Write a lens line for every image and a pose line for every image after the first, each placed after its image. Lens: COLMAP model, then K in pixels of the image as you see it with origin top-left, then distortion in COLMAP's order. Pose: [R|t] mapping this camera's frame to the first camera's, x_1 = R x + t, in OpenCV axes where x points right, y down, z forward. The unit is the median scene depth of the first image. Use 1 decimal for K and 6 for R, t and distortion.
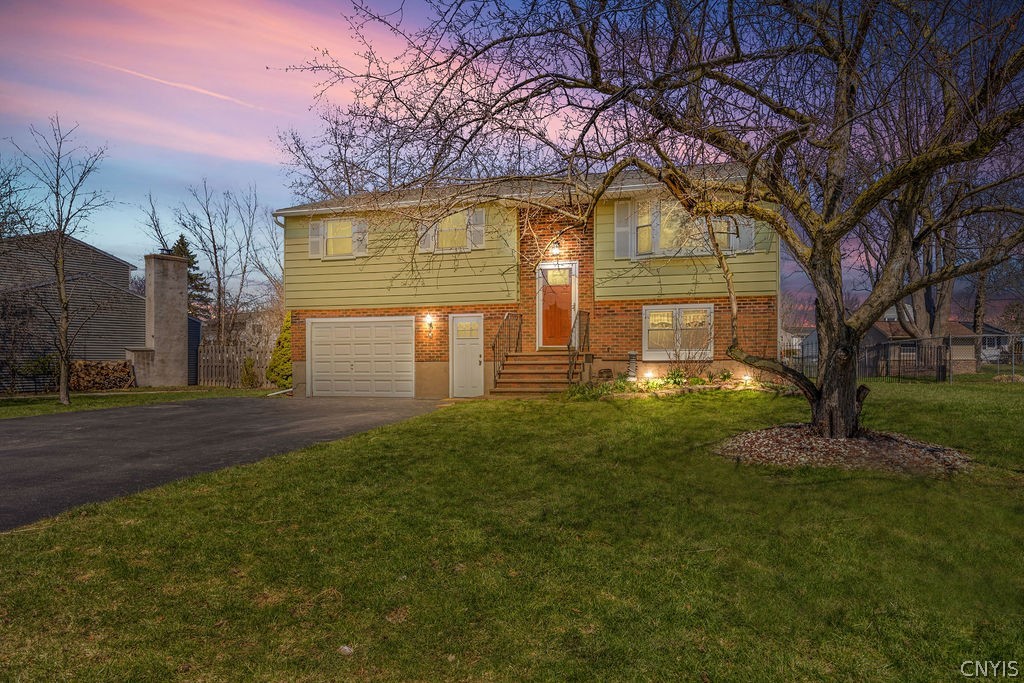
lens RADIAL K [[708.9, 0, 512.0], [0, 708.9, 341.5], [0, 0, 1]] dist [0.000461, 0.000158]
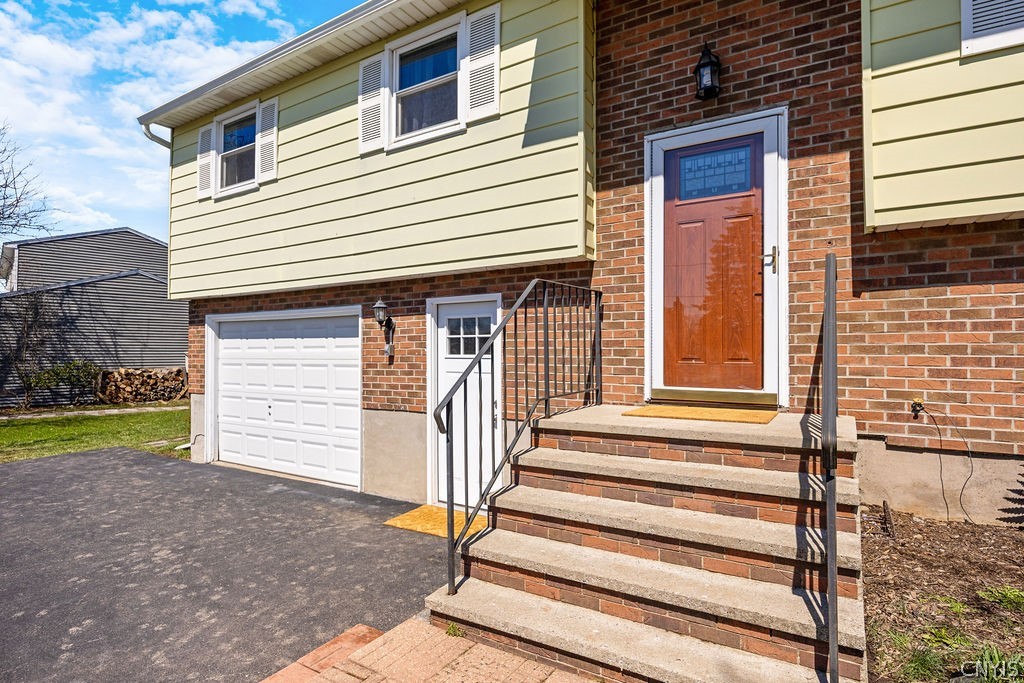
lens RADIAL K [[574.4, 0, 512.0], [0, 574.4, 341.5], [0, 0, 1]] dist [0.002099, 0.000333]
pose [[0.976736, -0.002974, -0.214423, 0.027767], [0.004316, 0.999974, 0.005791, -0.014093], [0.214400, -0.006582, 0.976724, 0.638991]]
